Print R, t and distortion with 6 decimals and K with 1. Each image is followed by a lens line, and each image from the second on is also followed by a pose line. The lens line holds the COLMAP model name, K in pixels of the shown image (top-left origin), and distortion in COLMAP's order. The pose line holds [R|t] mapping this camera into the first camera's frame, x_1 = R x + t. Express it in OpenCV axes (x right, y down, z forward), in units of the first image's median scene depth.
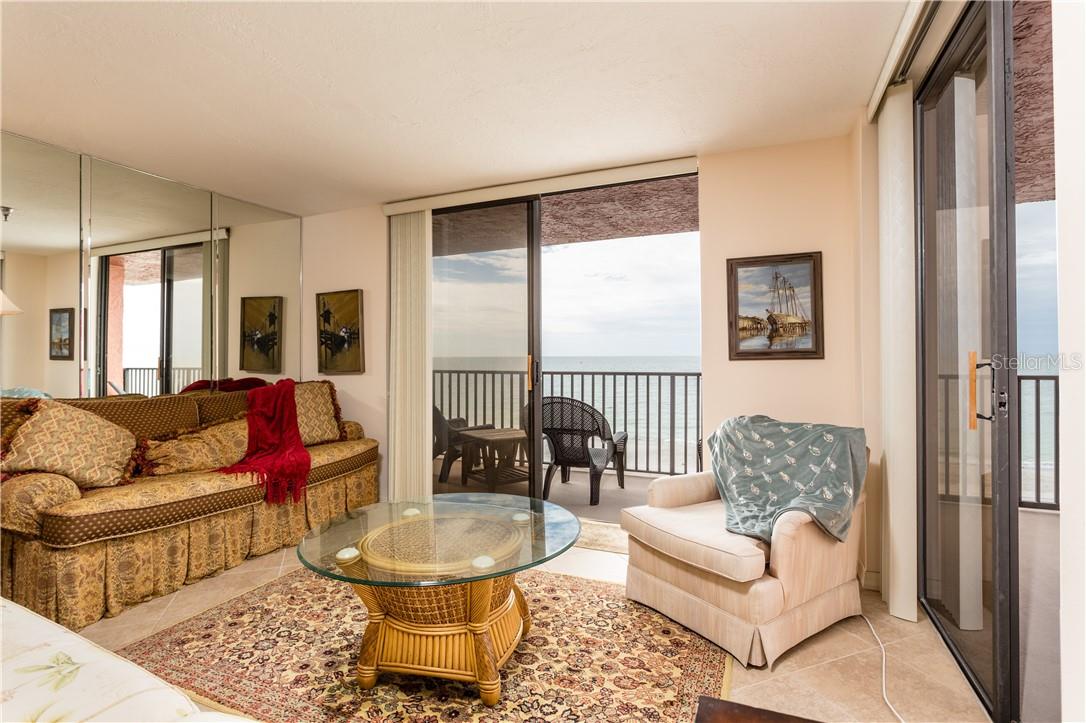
lens RADIAL K [[542.9, 0, 559.0], [0, 542.9, 350.6], [0, 0, 1]] dist [-0.007327, 0.001507]
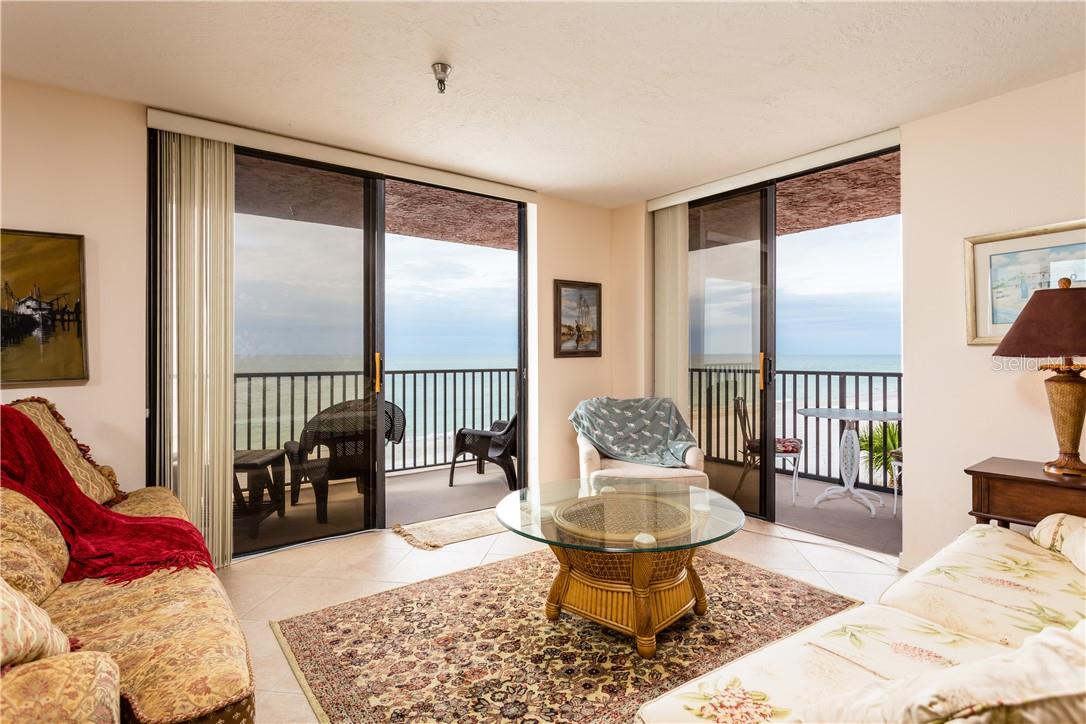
lens RADIAL K [[542.9, 0, 554.9], [0, 542.9, 352.9], [0, 0, 1]] dist [-0.007327, 0.001507]
pose [[0.479686, 0.005559, 0.877423, -0.838254], [-0.010581, 0.999944, -0.000551, 0.007048], [-0.877376, -0.009020, 0.479718, 0.385624]]
